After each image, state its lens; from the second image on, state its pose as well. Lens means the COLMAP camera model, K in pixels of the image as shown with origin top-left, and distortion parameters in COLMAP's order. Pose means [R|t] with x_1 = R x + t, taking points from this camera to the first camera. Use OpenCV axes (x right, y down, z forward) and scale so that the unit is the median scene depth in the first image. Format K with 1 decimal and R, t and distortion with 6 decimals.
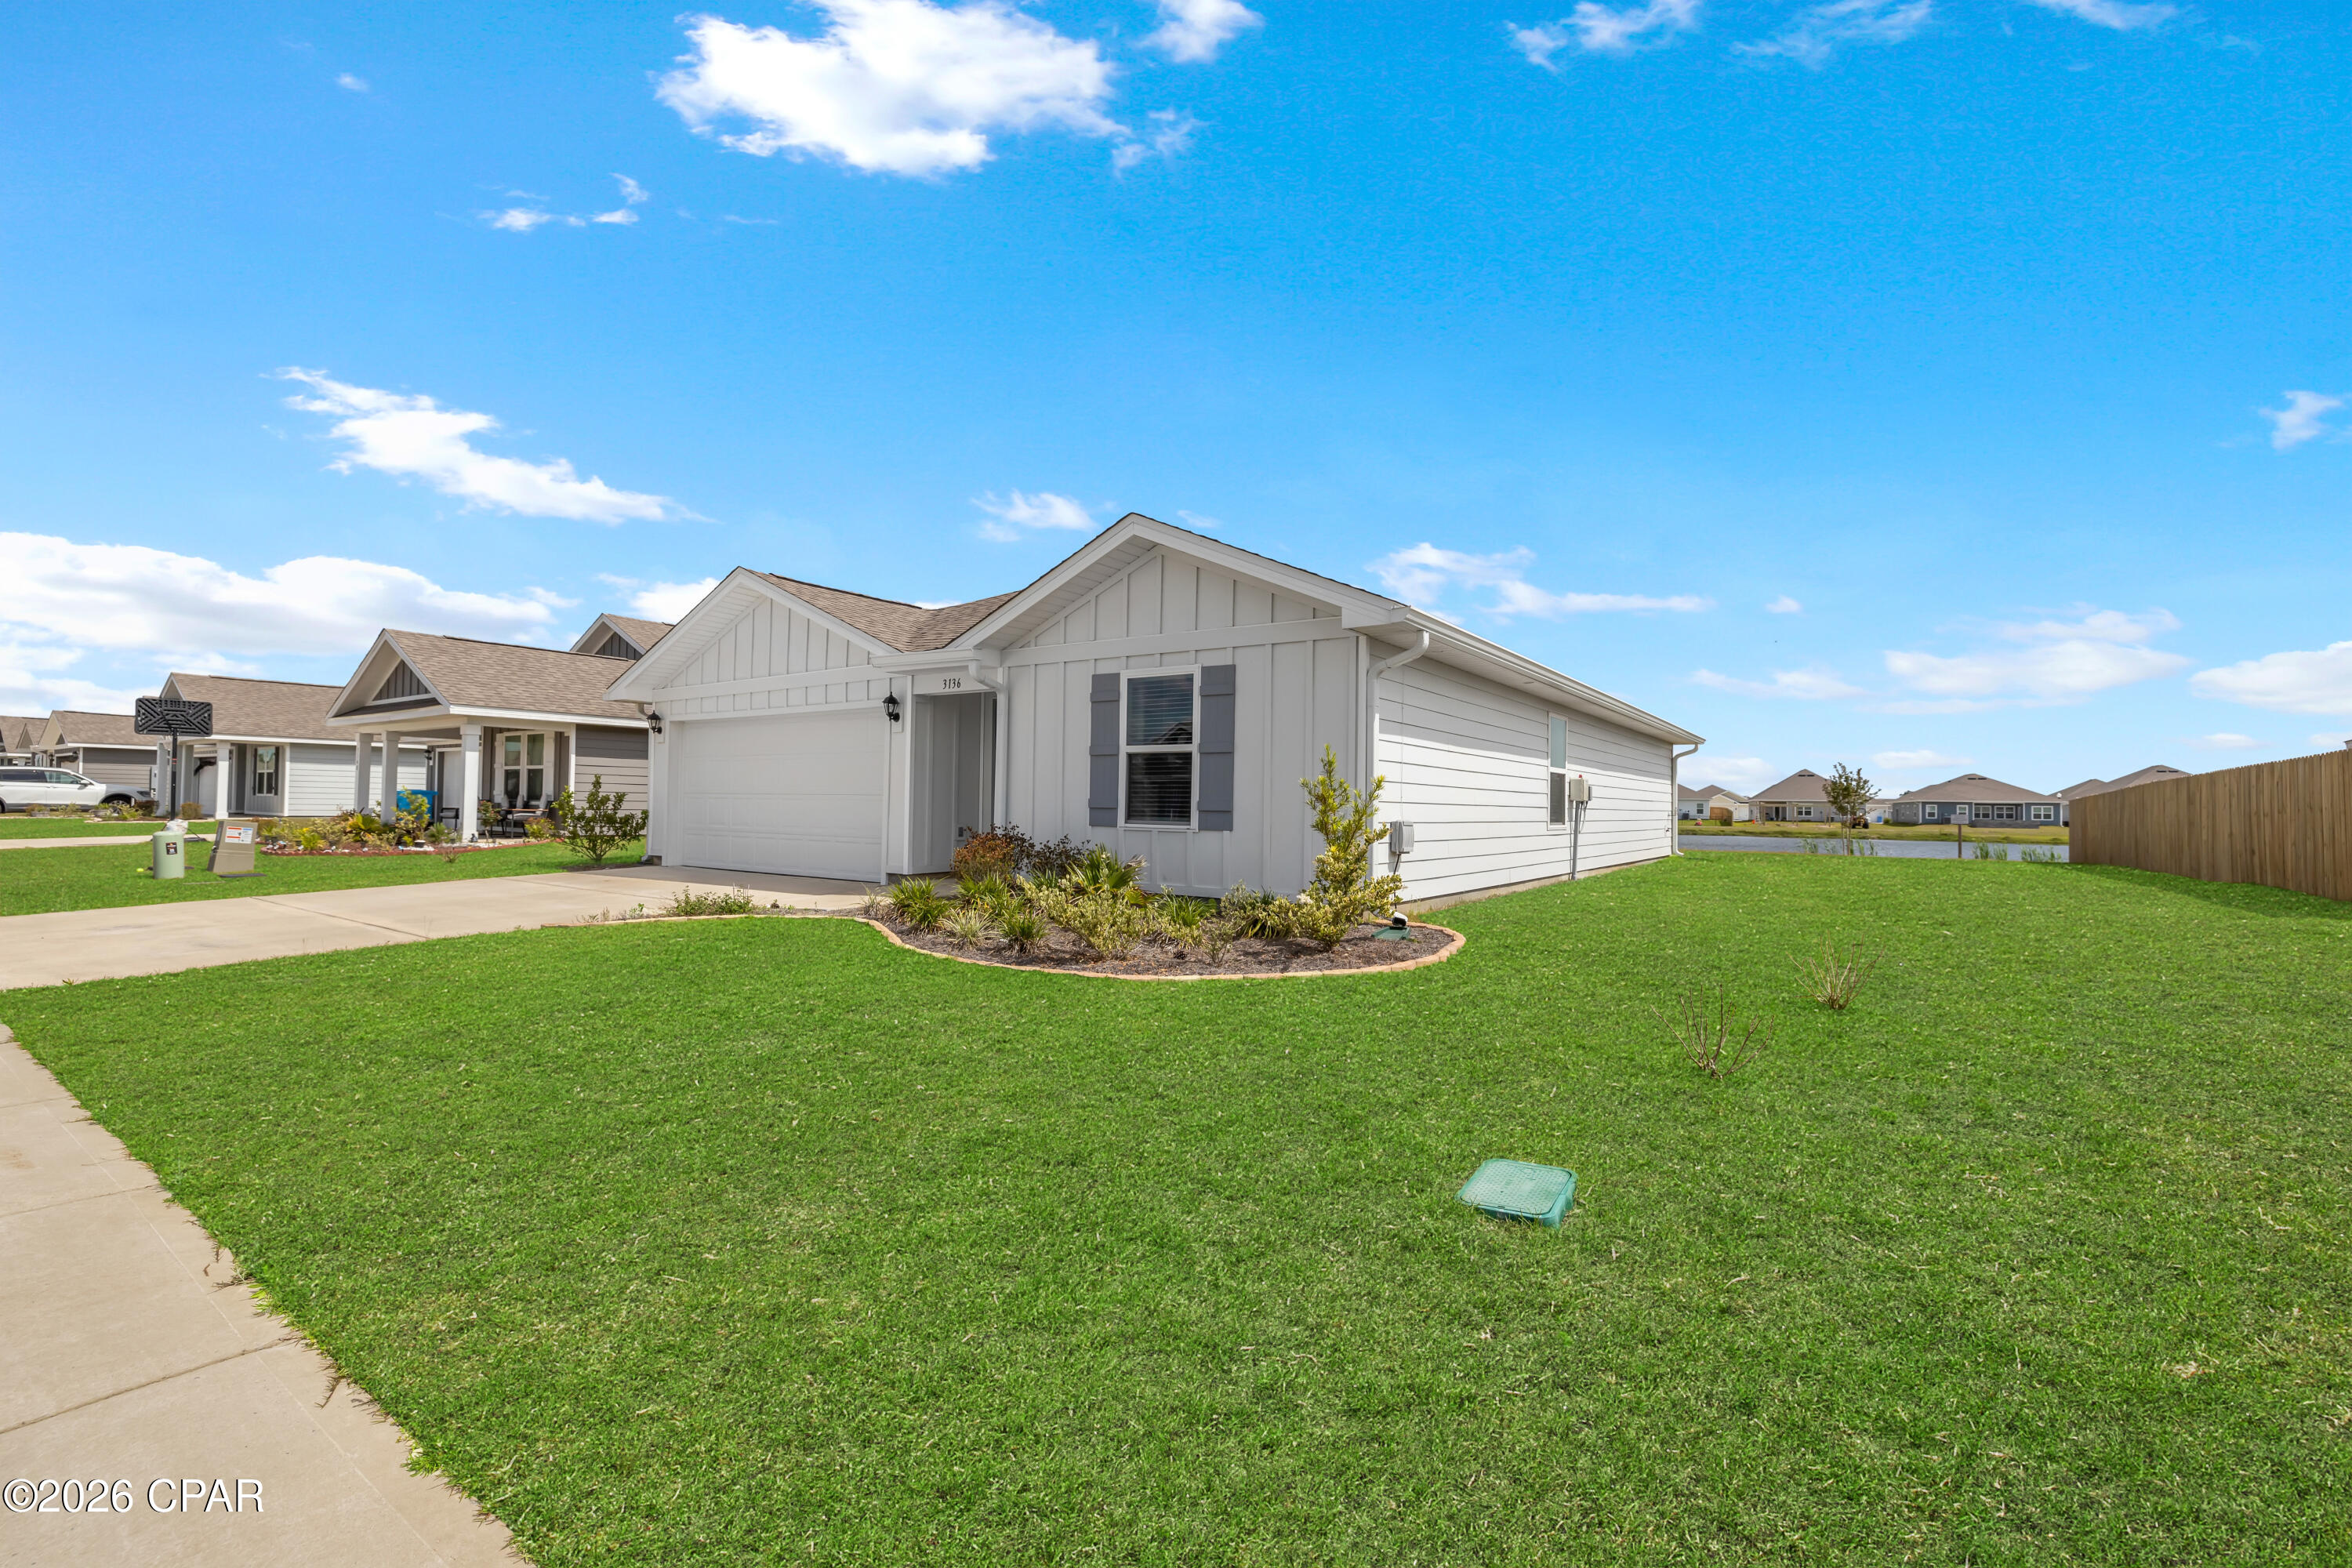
lens RADIAL K [[996.7, 0, 1170.4], [0, 996.7, 779.7], [0, 0, 1]] dist [0.004492, 0.000047]
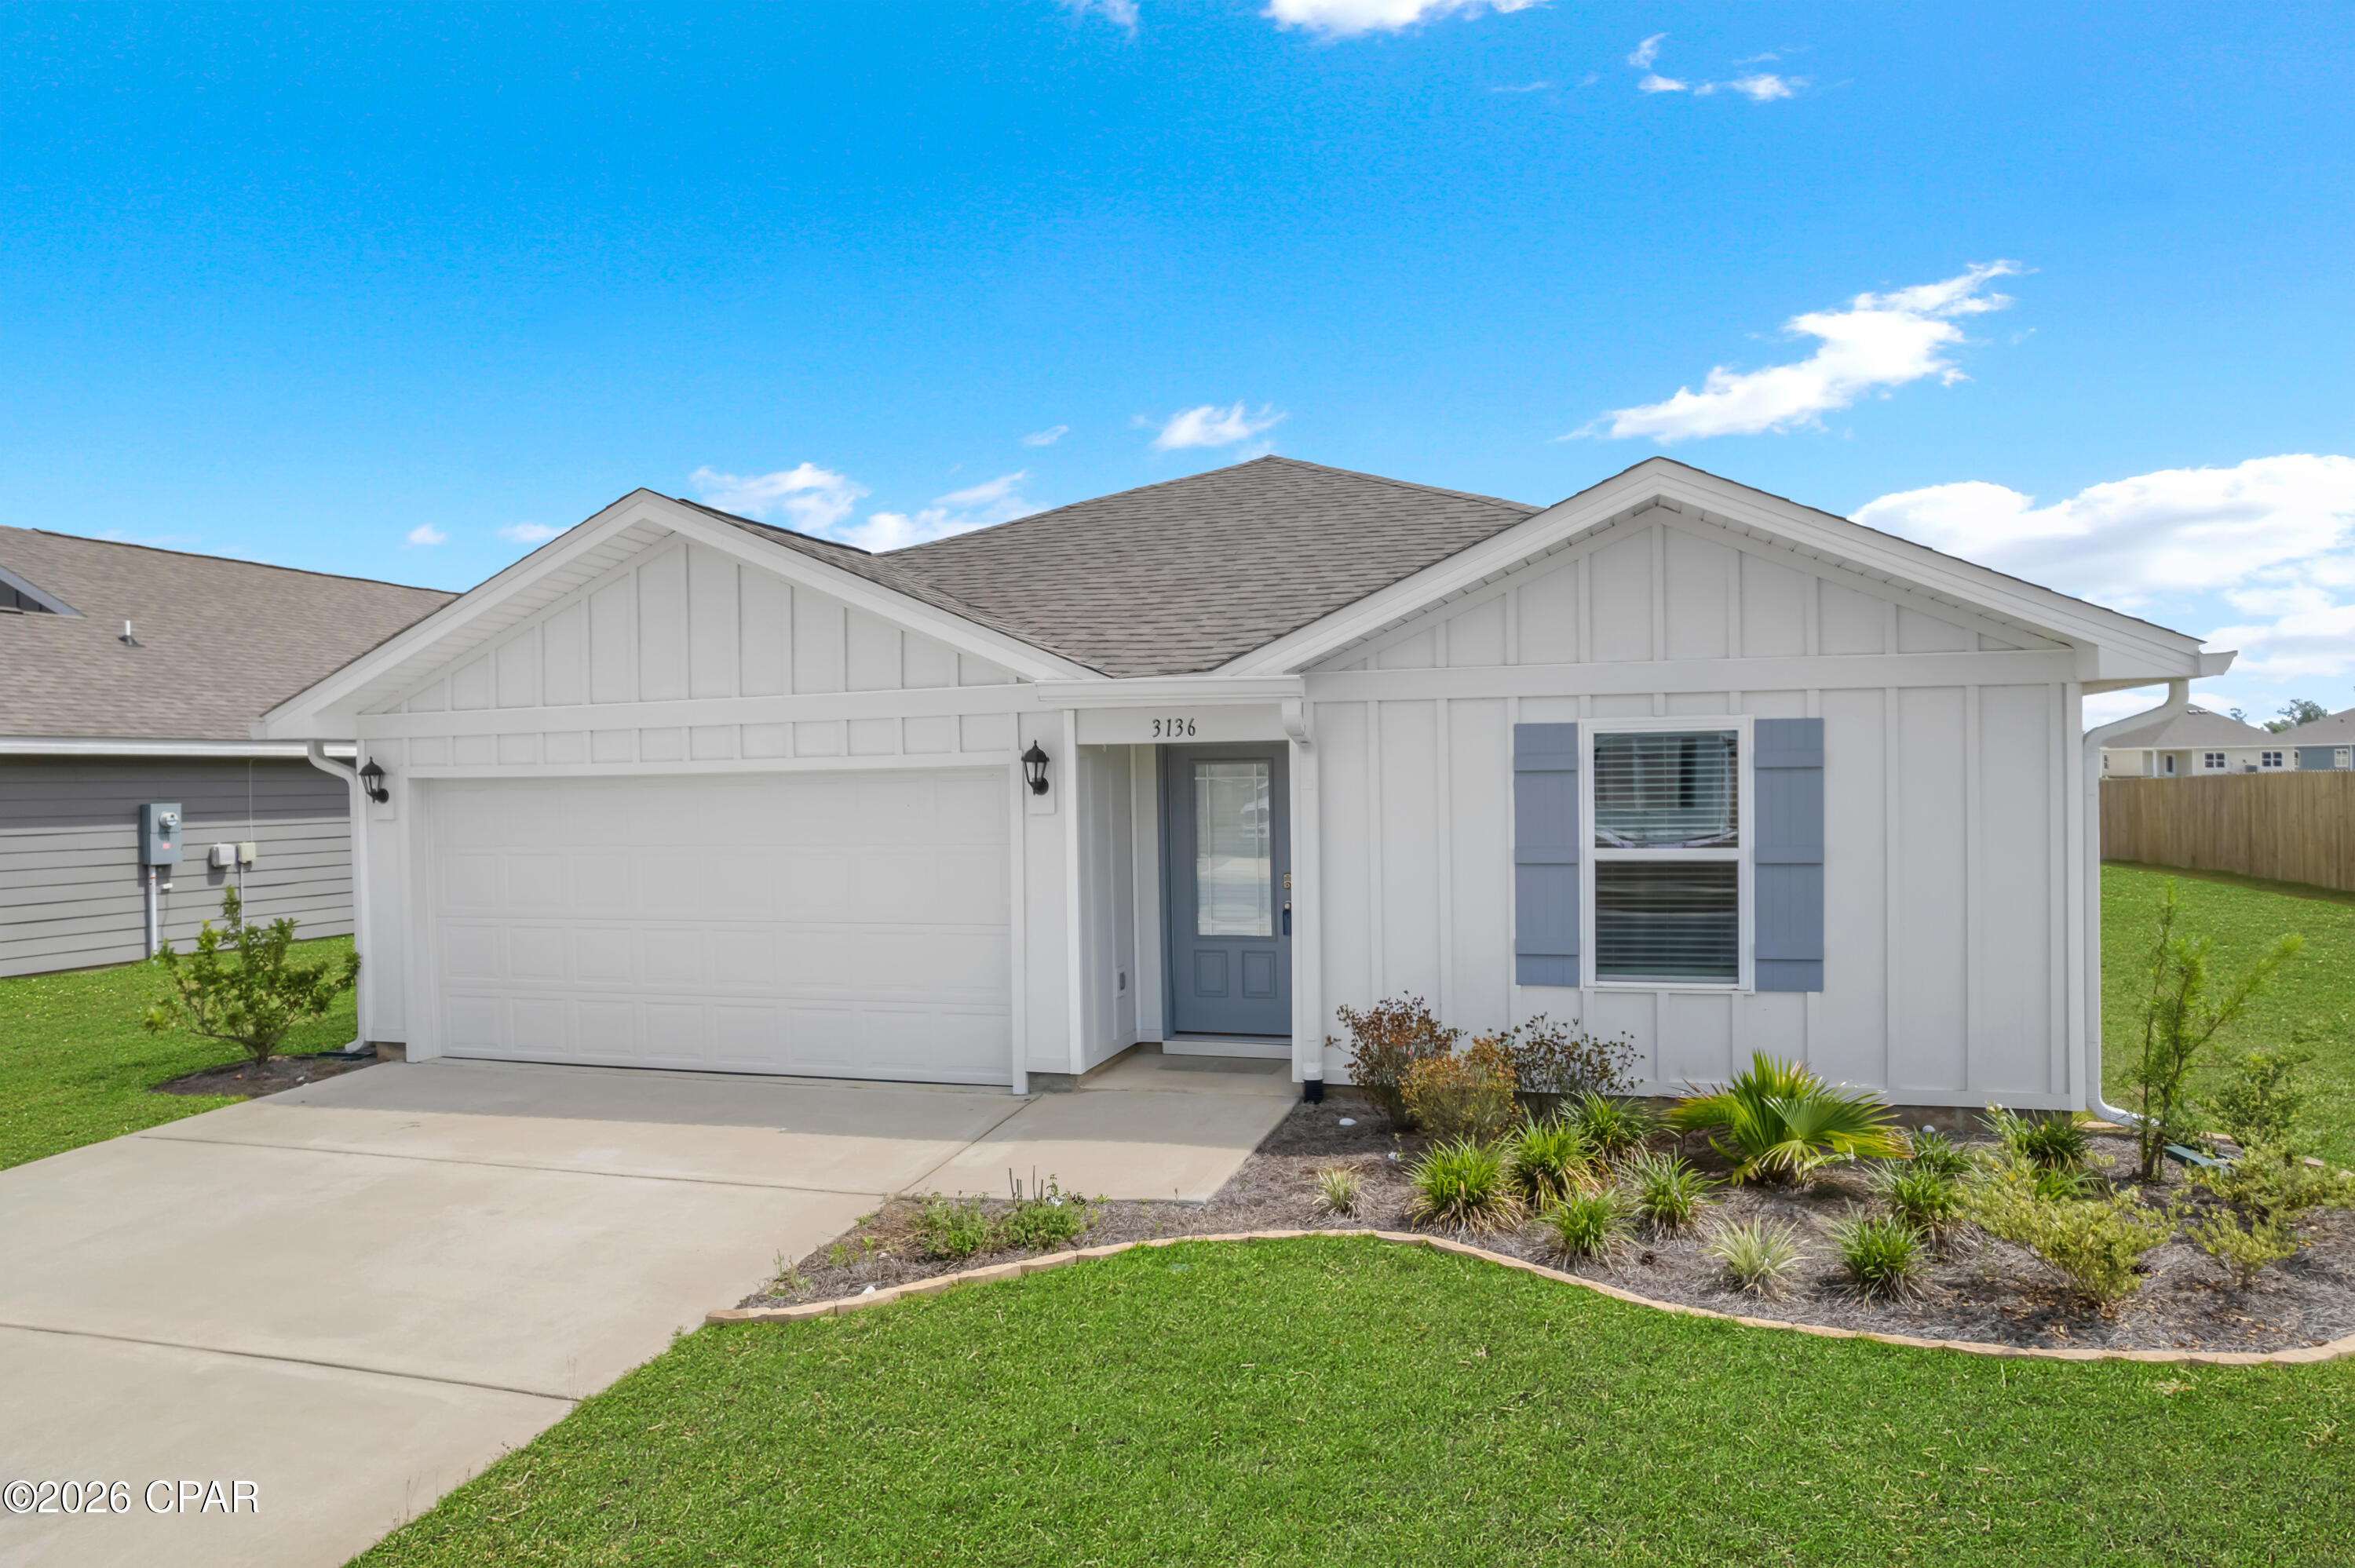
lens RADIAL K [[1527.5, 0, 1168.1], [0, 1527.5, 789.0], [0, 0, 1]] dist [-0.027653, 0.002064]
pose [[0.952194, -0.035905, 0.303376, -0.544720], [0.025043, 0.998901, 0.039619, -0.109119], [-0.304465, -0.030127, 0.952047, 0.219718]]
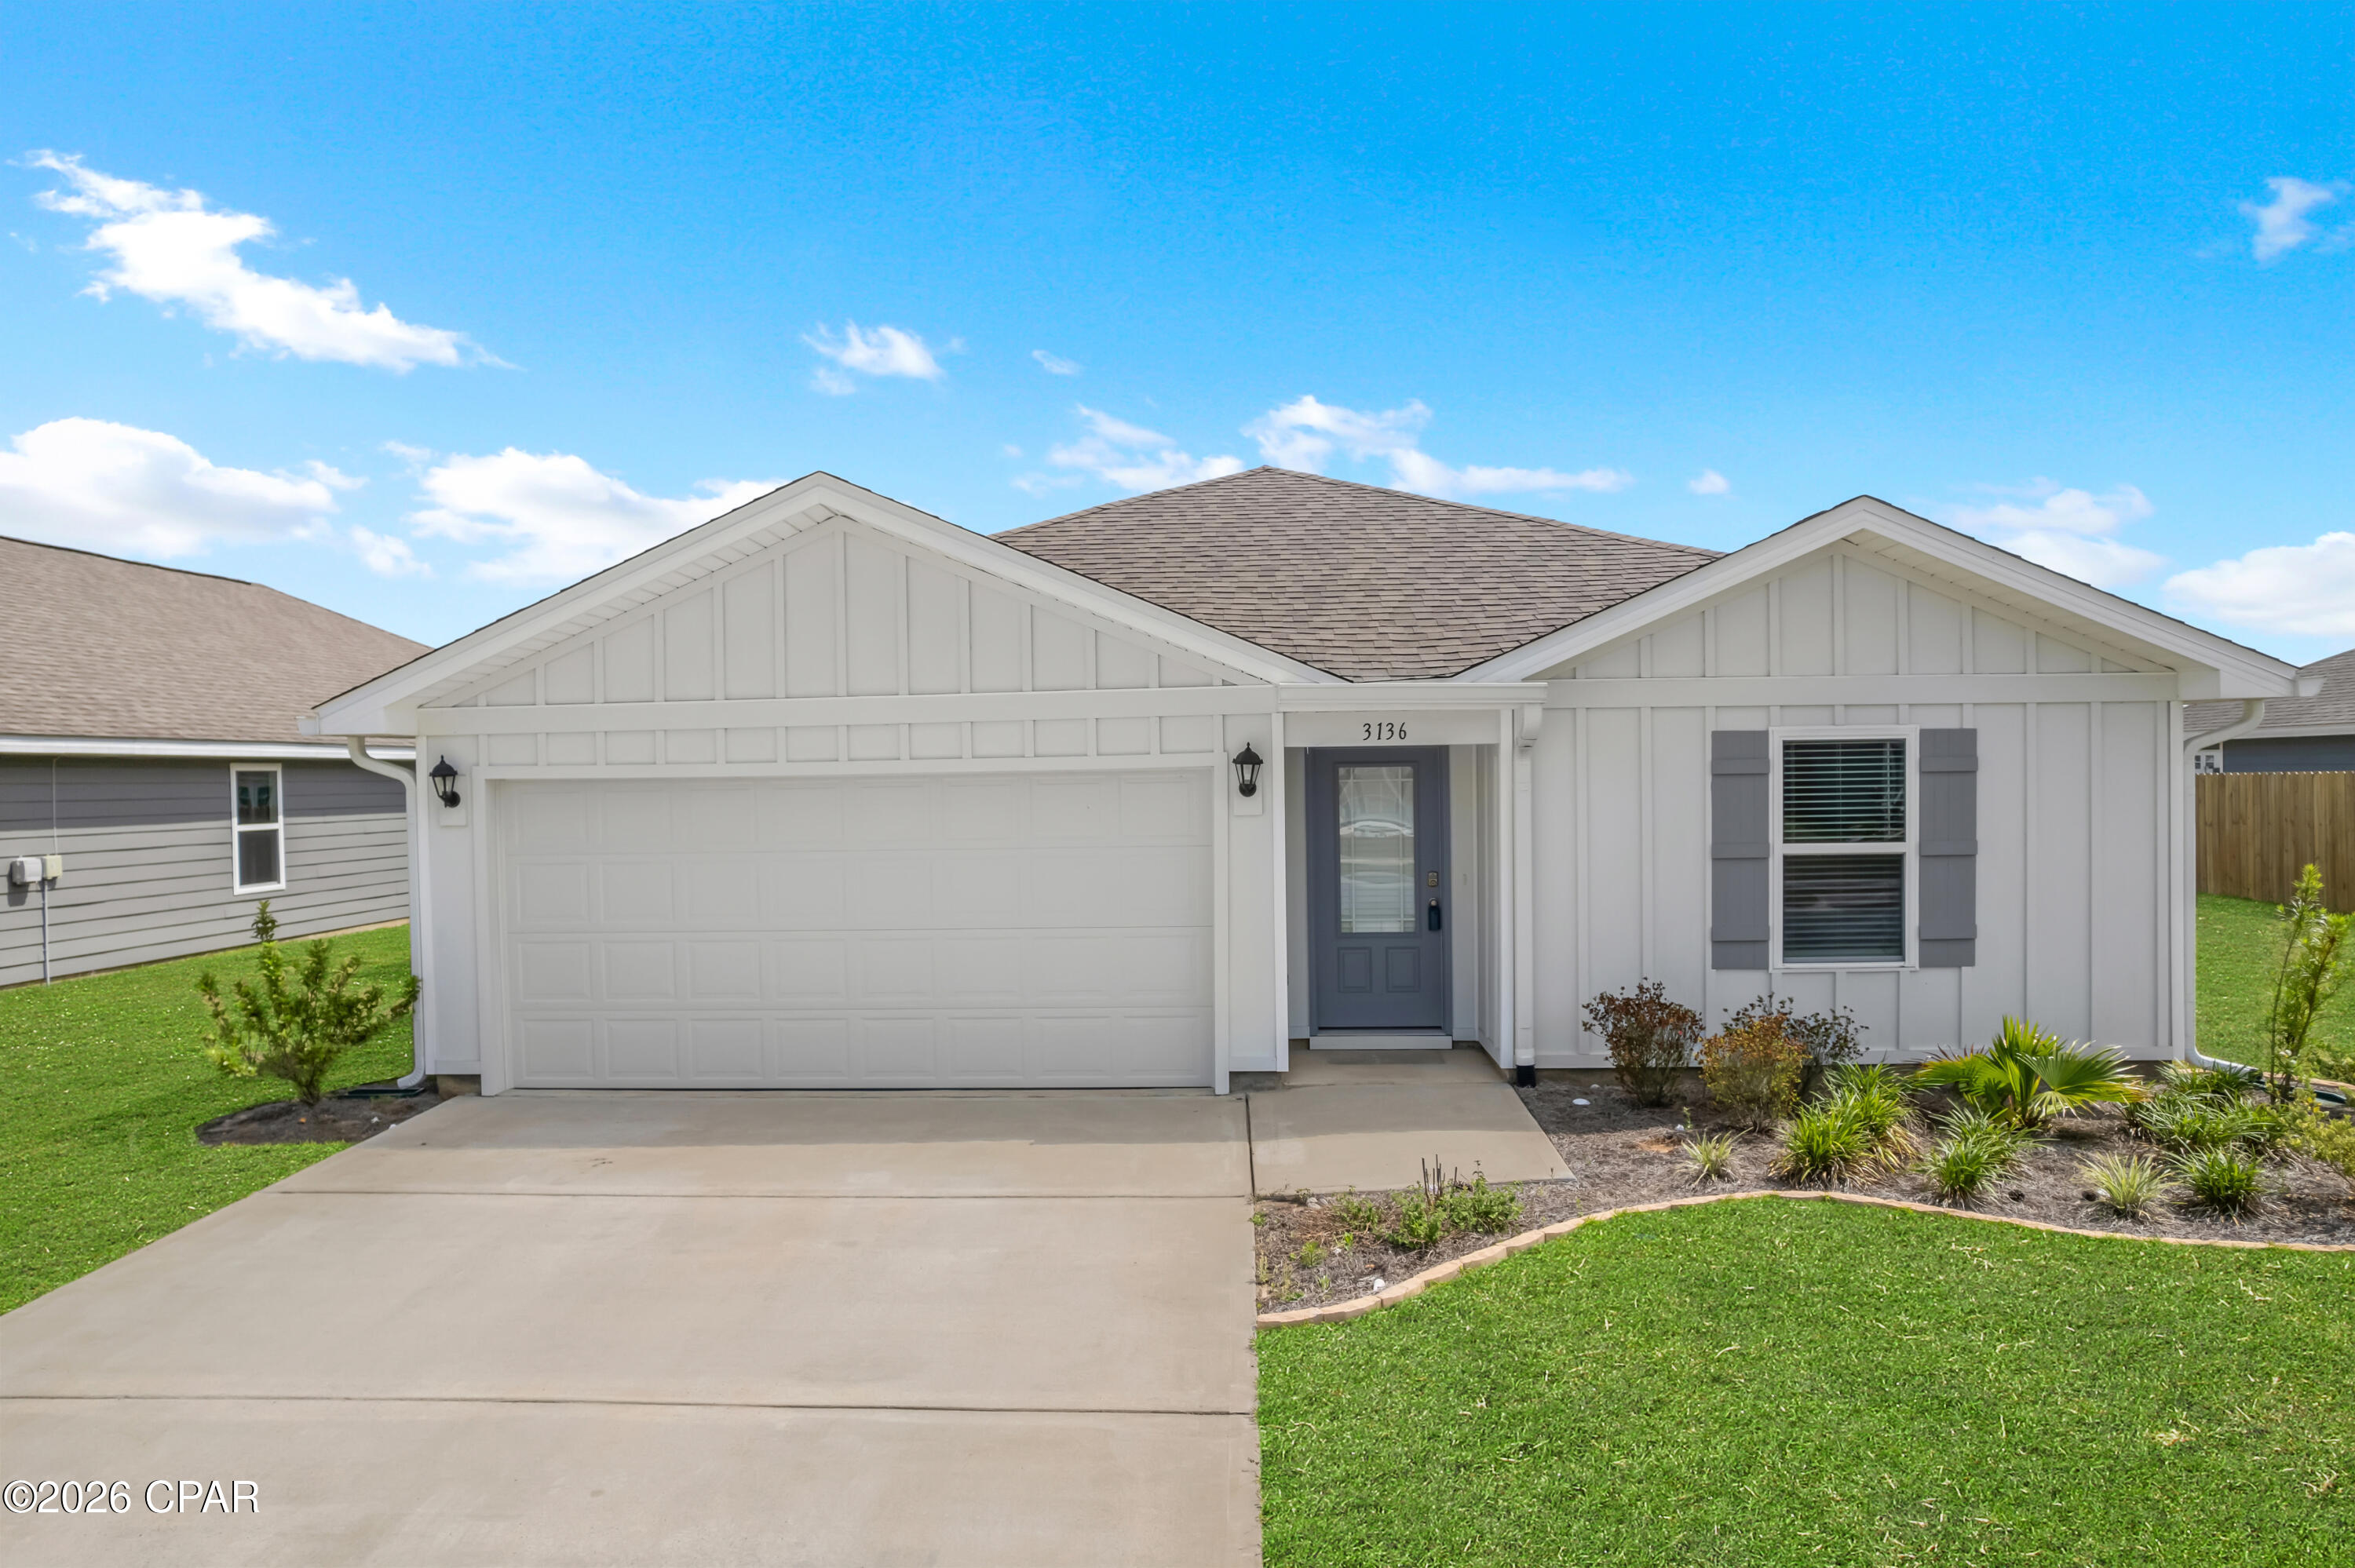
lens RADIAL K [[1530.9, 0, 1177.4], [0, 1530.9, 794.1], [0, 0, 1]] dist [-0.053189, 0.050503]
pose [[0.846932, -0.037077, 0.530407, -0.890209], [0.015458, 0.998861, 0.045140, -0.115711], [-0.531477, -0.030031, 0.846540, 0.363398]]
